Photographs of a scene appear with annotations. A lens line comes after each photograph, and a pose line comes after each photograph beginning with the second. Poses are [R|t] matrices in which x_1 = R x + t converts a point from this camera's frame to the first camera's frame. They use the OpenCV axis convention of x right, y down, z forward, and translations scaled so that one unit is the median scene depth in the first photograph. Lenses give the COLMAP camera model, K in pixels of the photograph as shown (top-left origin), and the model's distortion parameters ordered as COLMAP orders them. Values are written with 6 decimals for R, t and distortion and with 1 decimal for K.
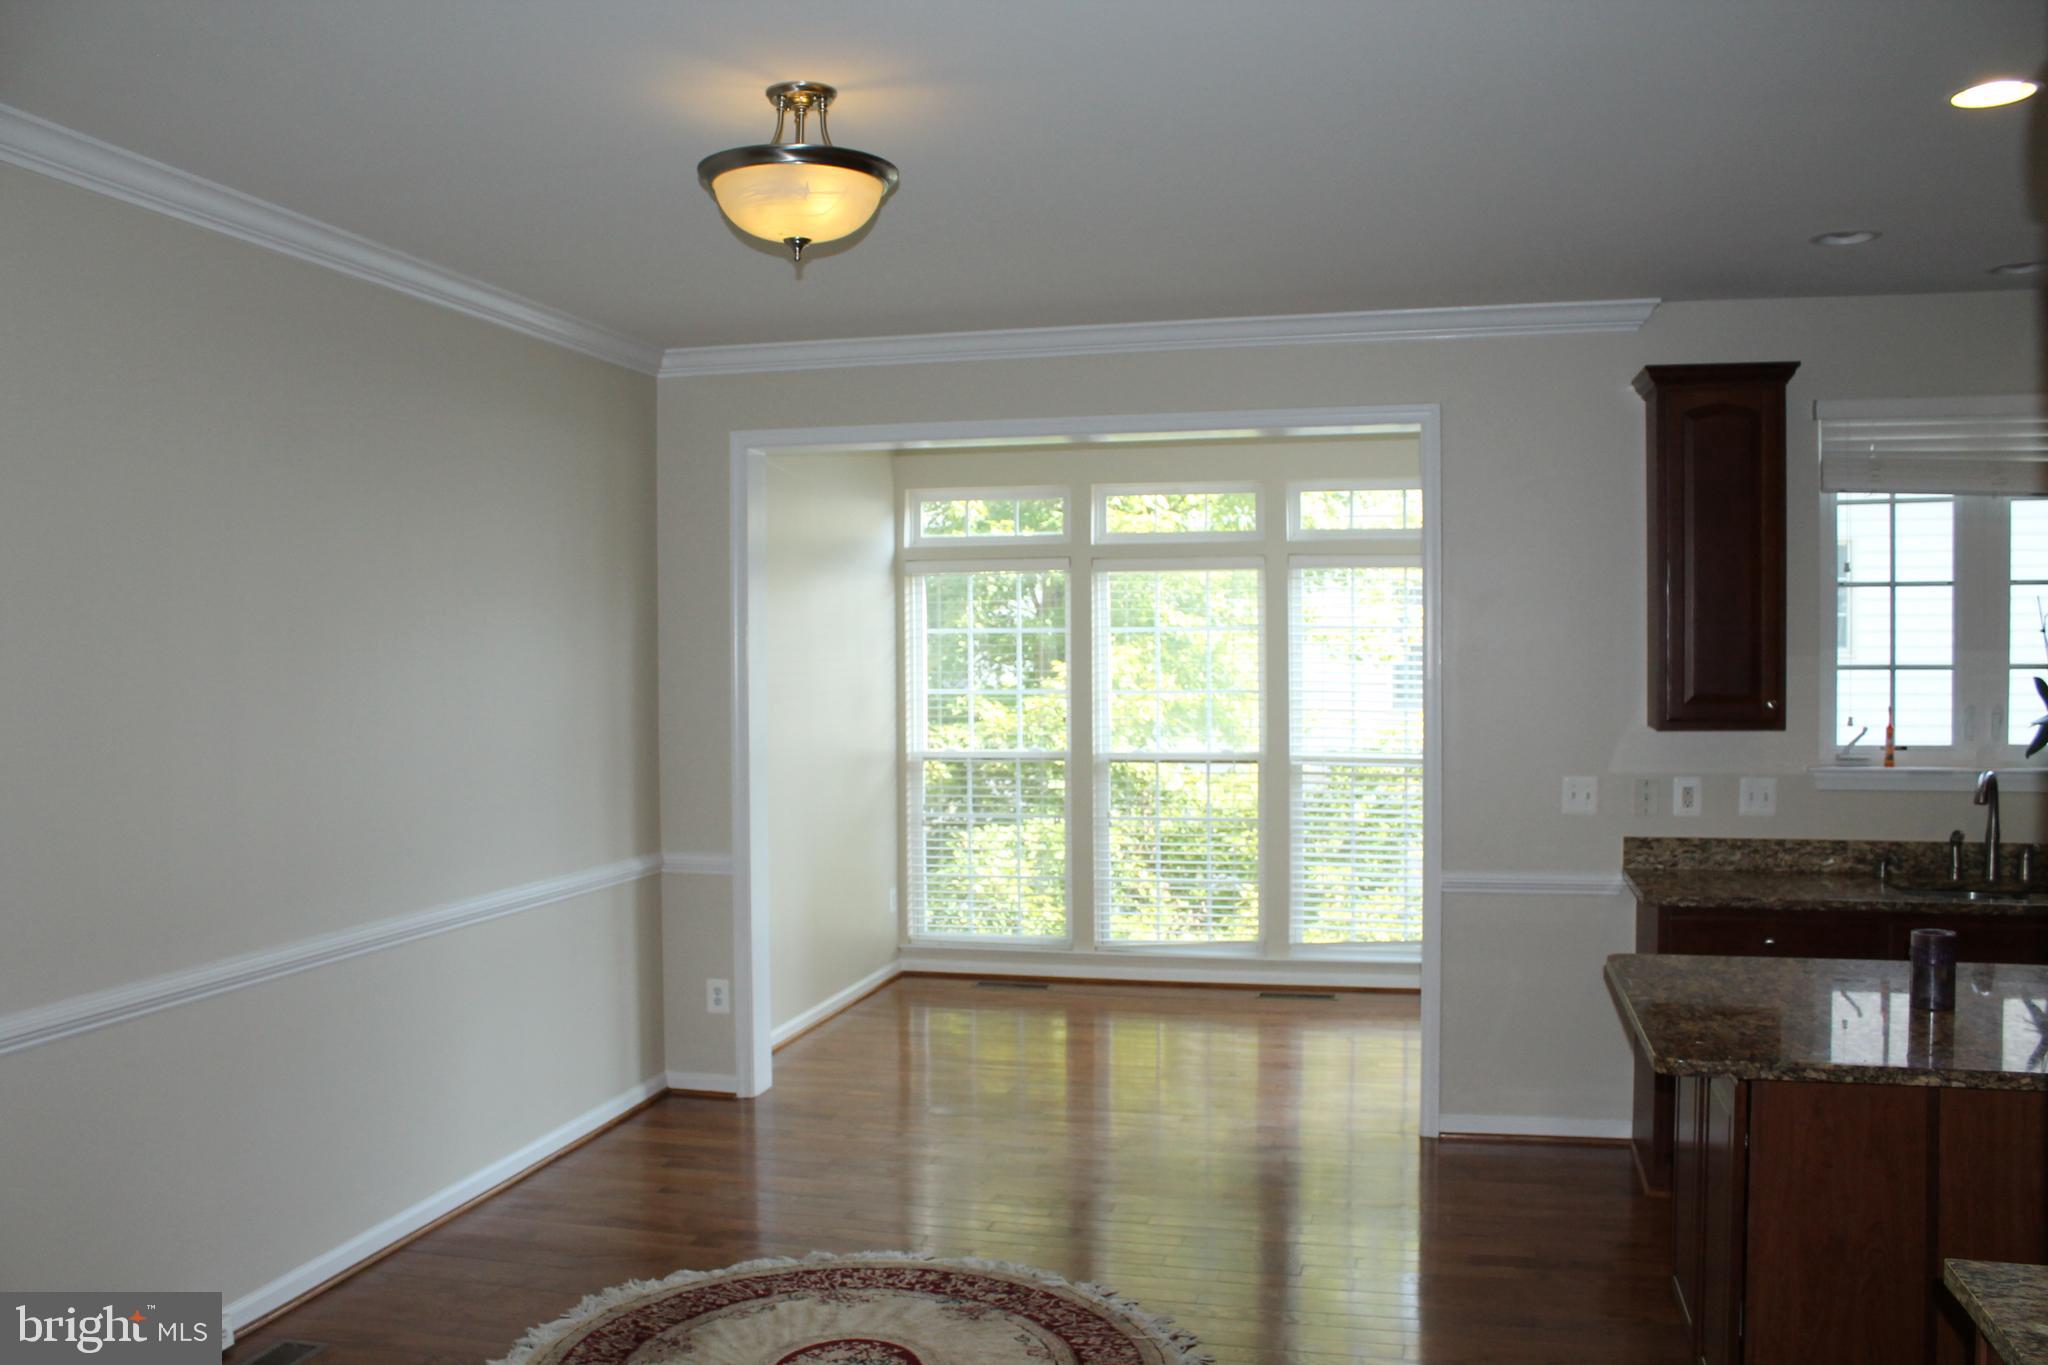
lens RADIAL K [[1735.6, 0, 1011.1], [0, 1735.6, 677.4], [0, 0, 1]] dist [-0.154420, 0.131094]
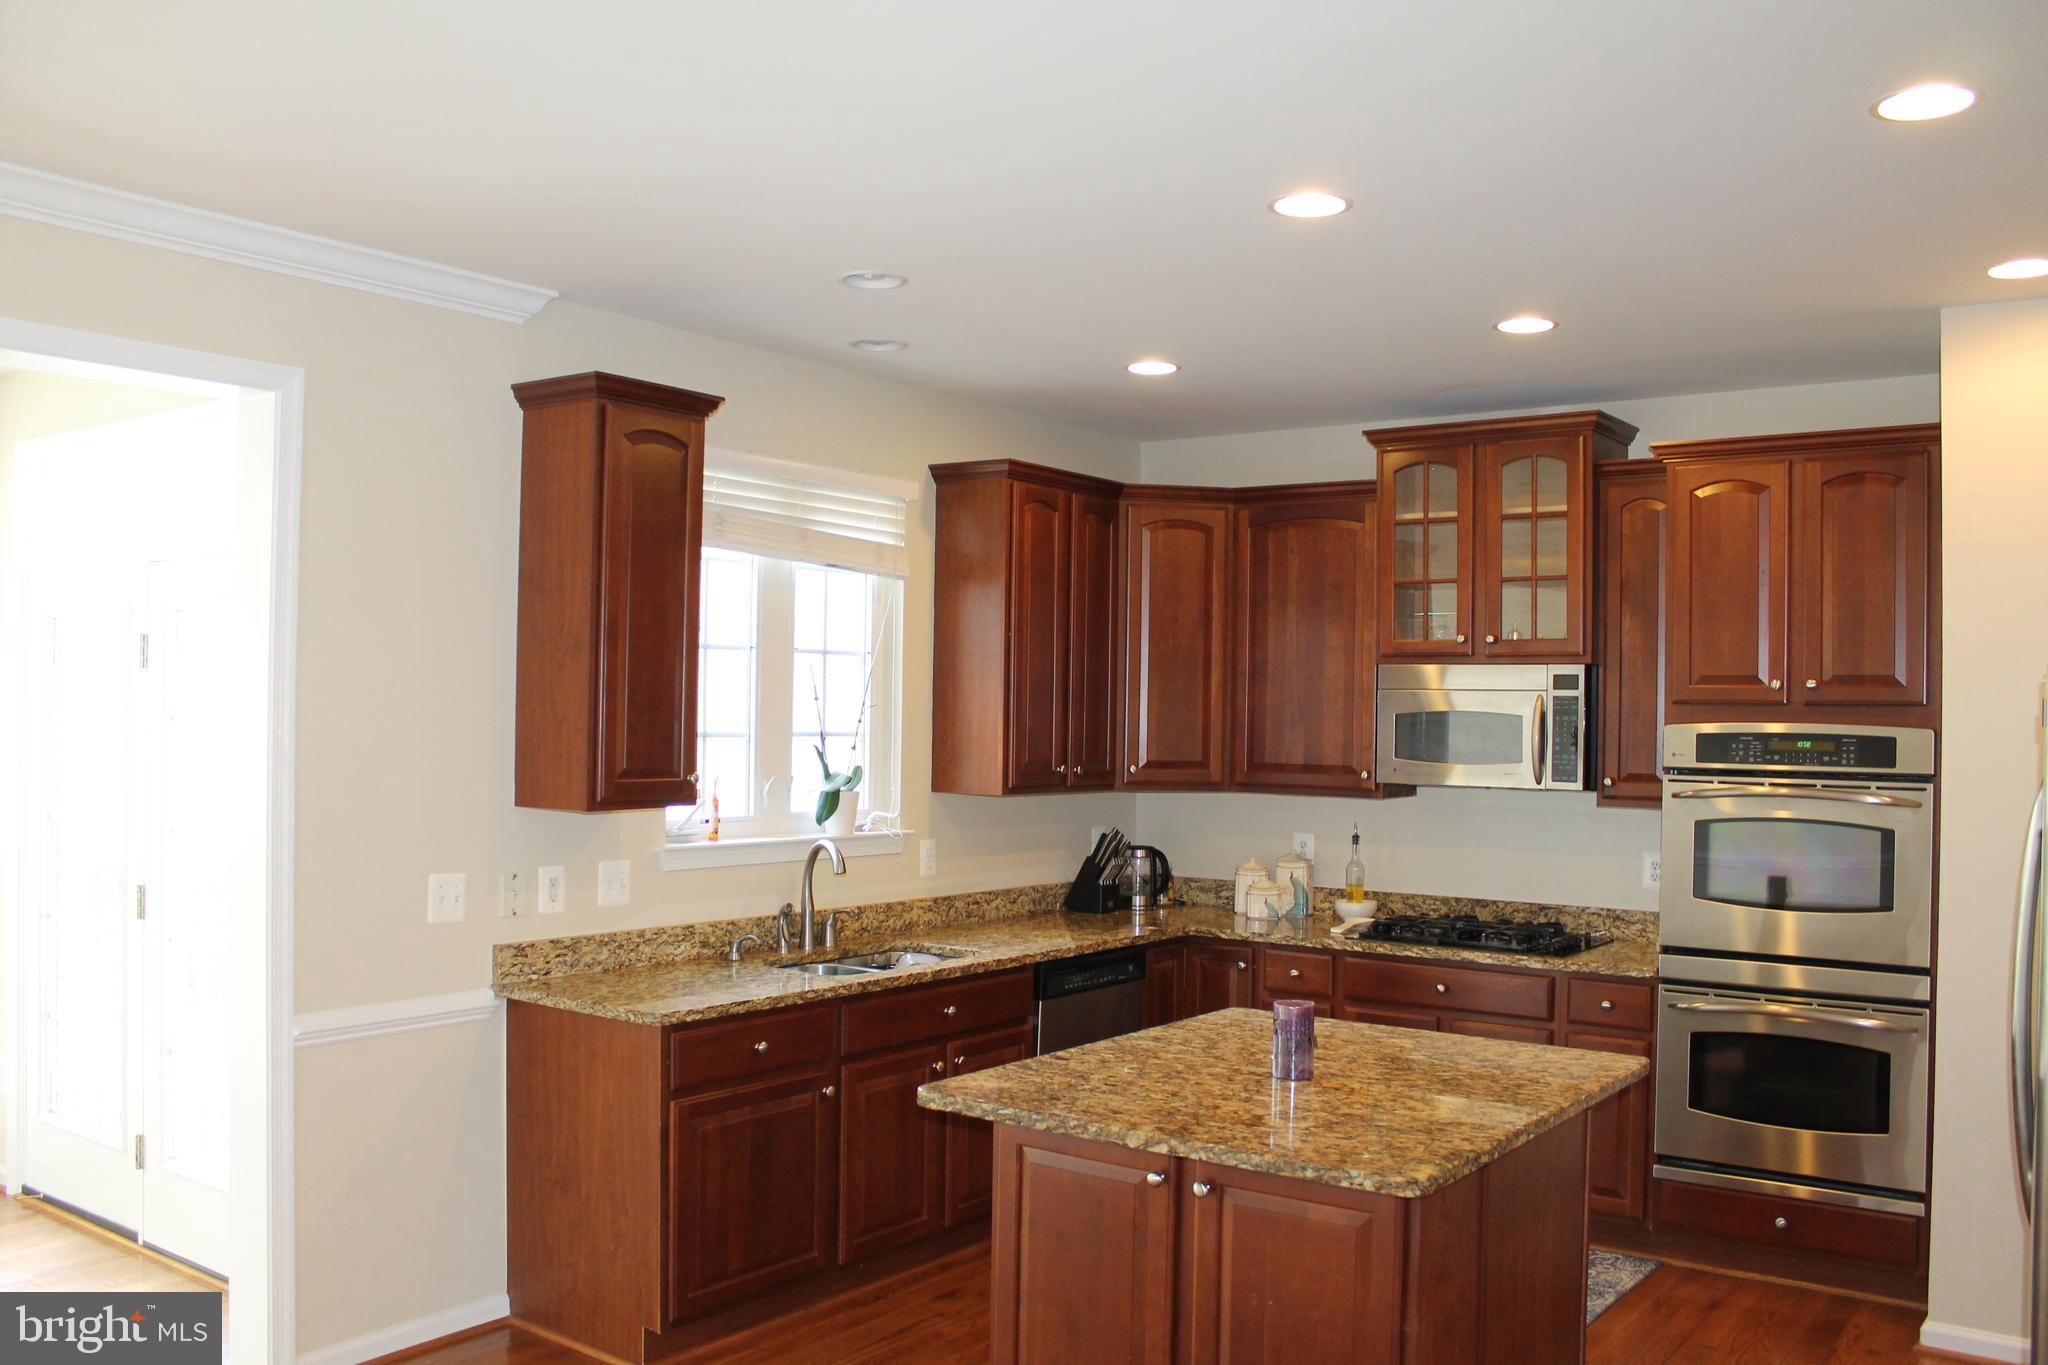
lens RADIAL K [[1735.6, 0, 1011.3], [0, 1735.6, 679.4], [0, 0, 1]] dist [-0.154420, 0.131094]
pose [[0.378933, 0.029589, 0.924951, -0.263161], [0.001746, 0.999464, -0.032688, -0.004539], [-0.925423, 0.014002, 0.378678, 0.411147]]
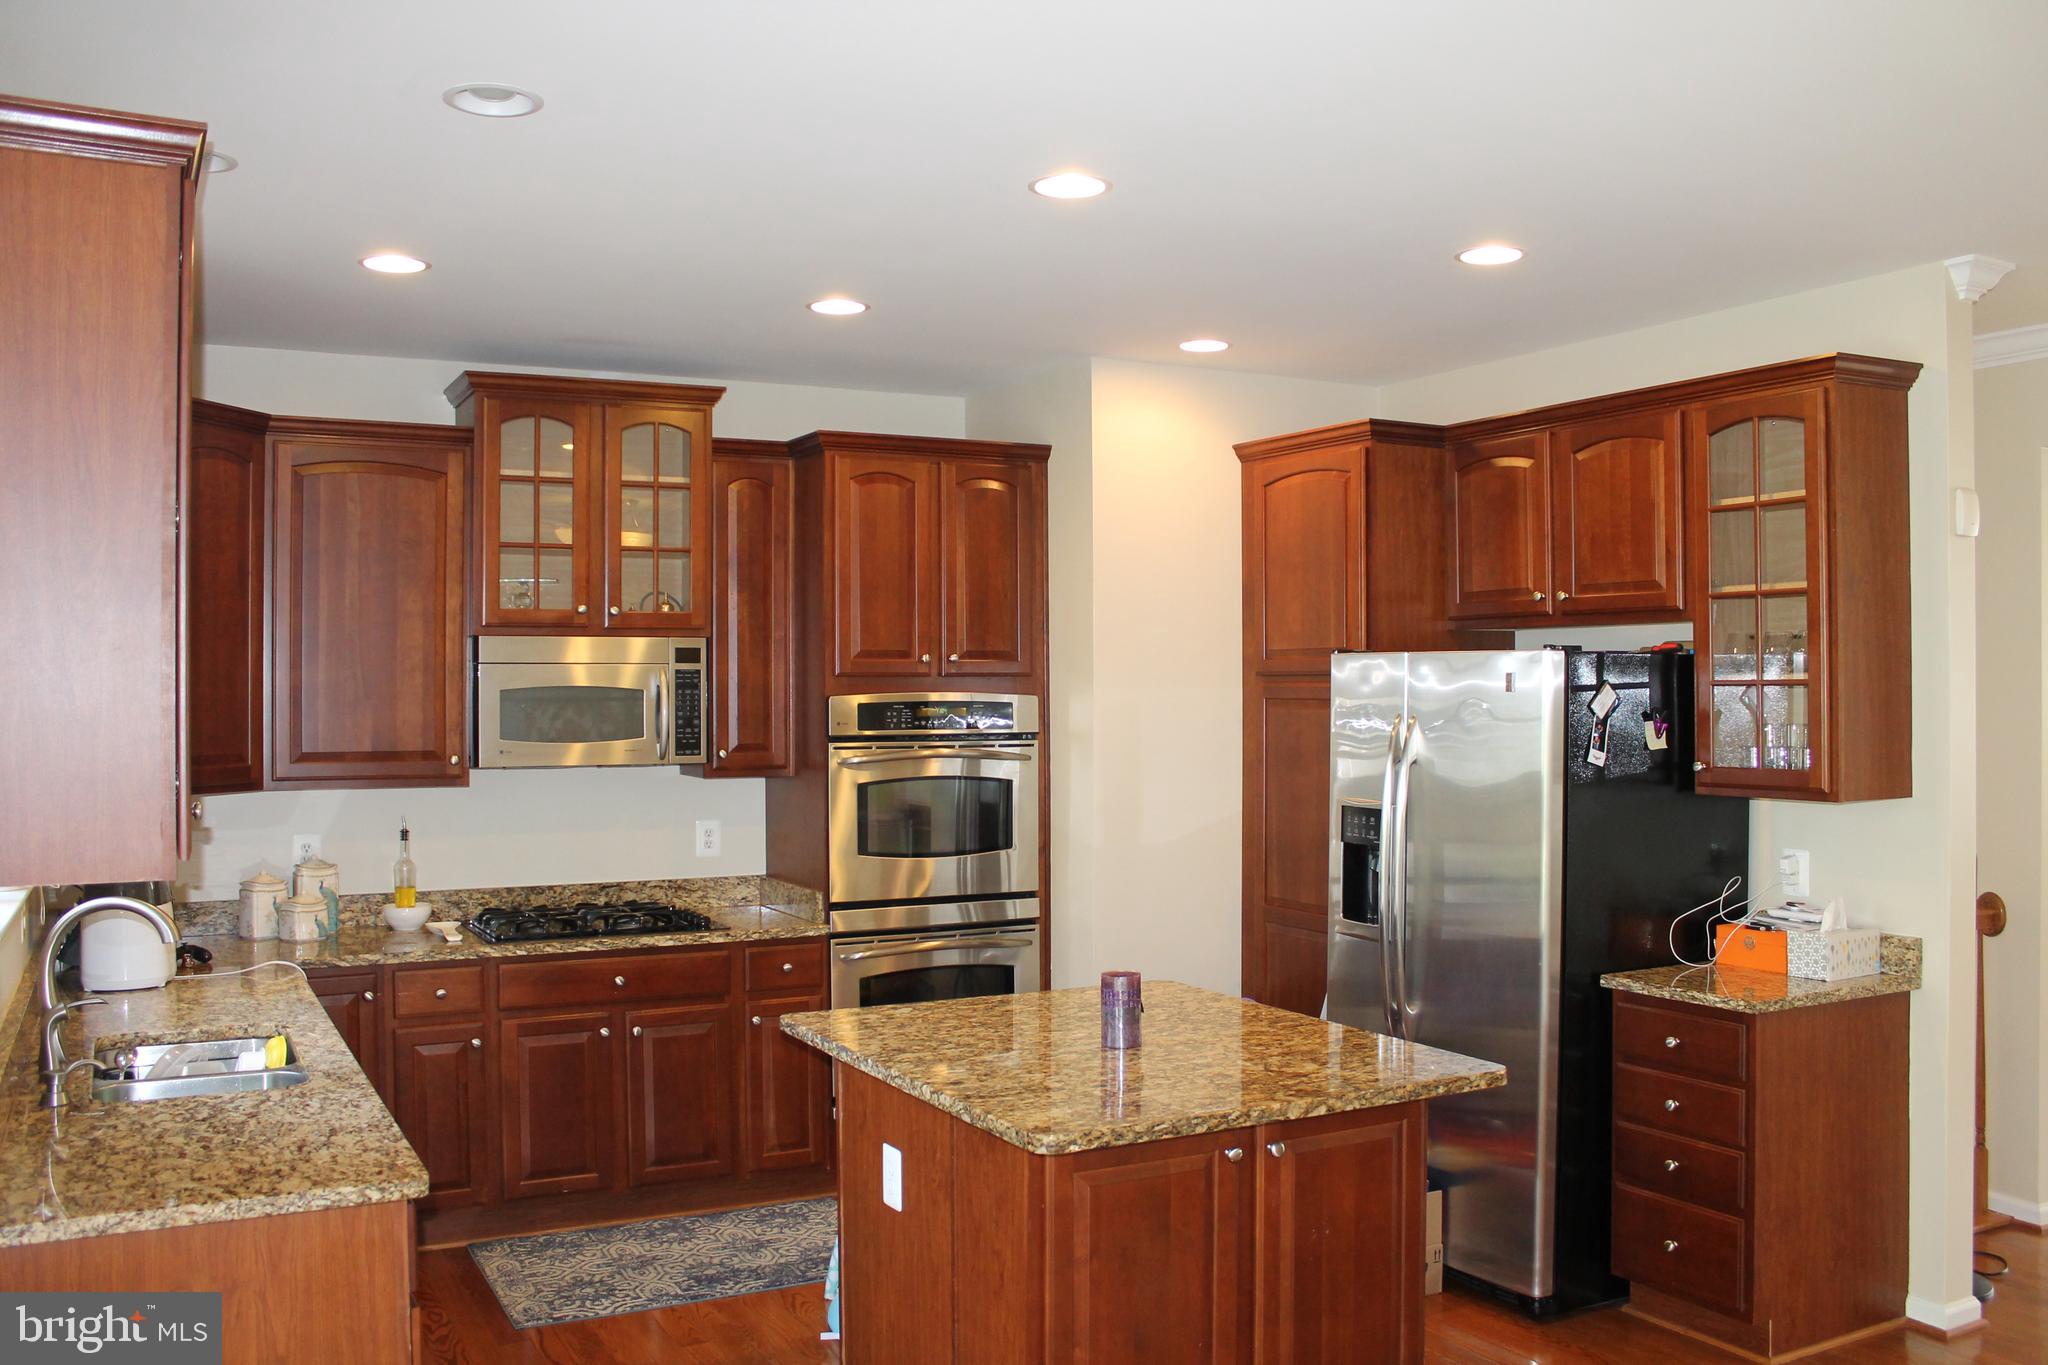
lens RADIAL K [[1735.6, 0, 987.7], [0, 1735.6, 715.3], [0, 0, 1]] dist [-0.154420, 0.131094]
pose [[-0.664569, 0.000718, 0.747227, -0.105642], [0.024427, 0.999486, 0.020765, -0.015087], [-0.746828, 0.032052, -0.664244, 0.945546]]
